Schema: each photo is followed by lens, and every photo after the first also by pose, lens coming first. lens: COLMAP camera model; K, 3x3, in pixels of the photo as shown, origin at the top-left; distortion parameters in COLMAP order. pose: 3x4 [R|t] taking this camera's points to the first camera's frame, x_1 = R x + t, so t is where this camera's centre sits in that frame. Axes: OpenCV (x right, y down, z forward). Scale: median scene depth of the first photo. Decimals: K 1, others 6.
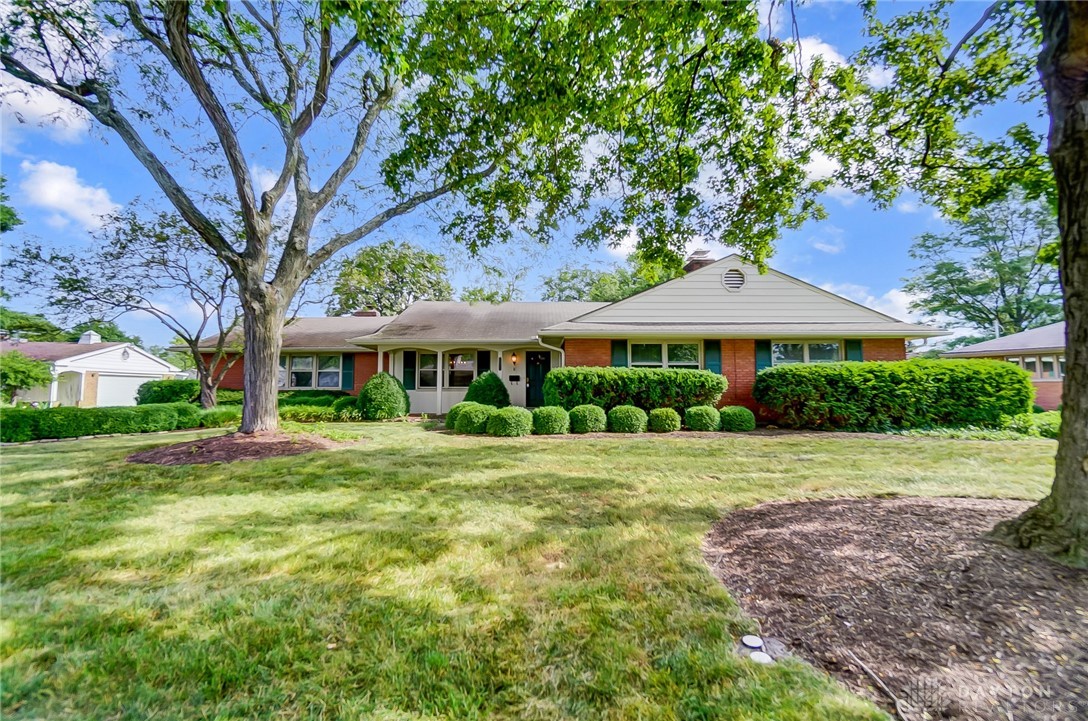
lens RADIAL K [[501.9, 0, 541.5], [0, 501.9, 358.2], [0, 0, 1]] dist [-0.024318, 0.000163]
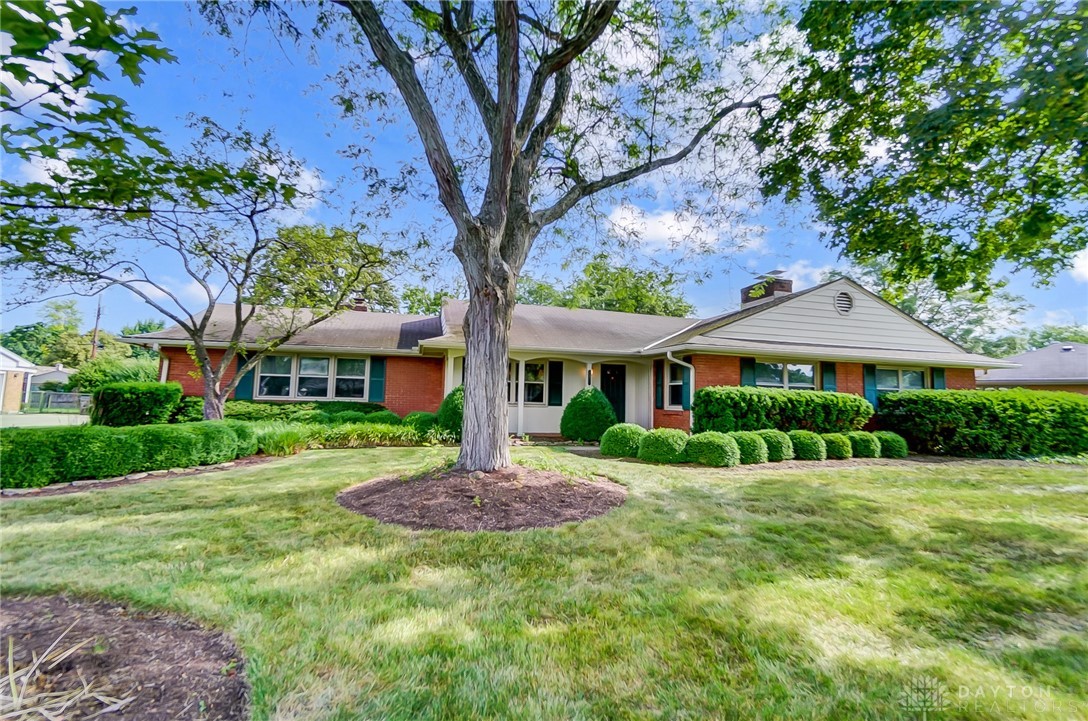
lens RADIAL K [[520.7, 0, 544.0], [0, 520.7, 360.5], [0, 0, 1]] dist [-0.001340, 0.000070]
pose [[0.961532, 0.045503, 0.270898, -0.576485], [-0.041713, 0.998935, -0.019734, 0.003925], [-0.271508, 0.007675, 0.962406, 0.203373]]
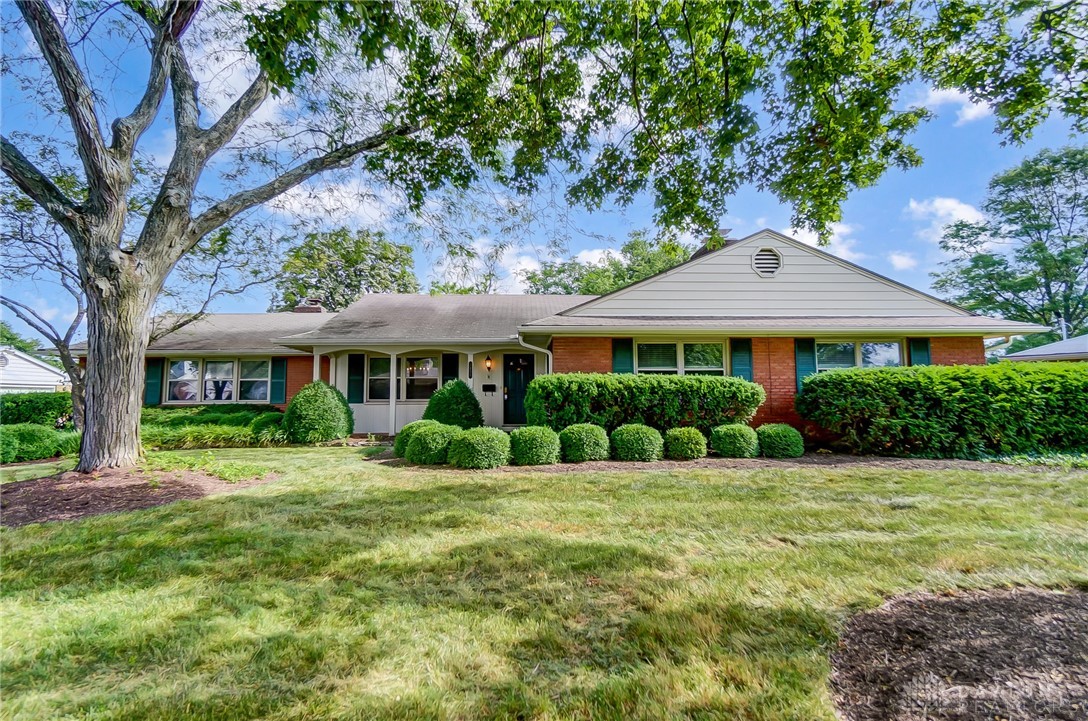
lens RADIAL K [[551.1, 0, 544.0], [0, 551.1, 360.5], [0, 0, 1]] dist [0.001297, -0.000176]
pose [[0.999339, -0.001905, 0.036314, 0.002523], [0.002212, 0.999962, -0.008414, 0.005424], [-0.036296, 0.008489, 0.999305, 0.180129]]
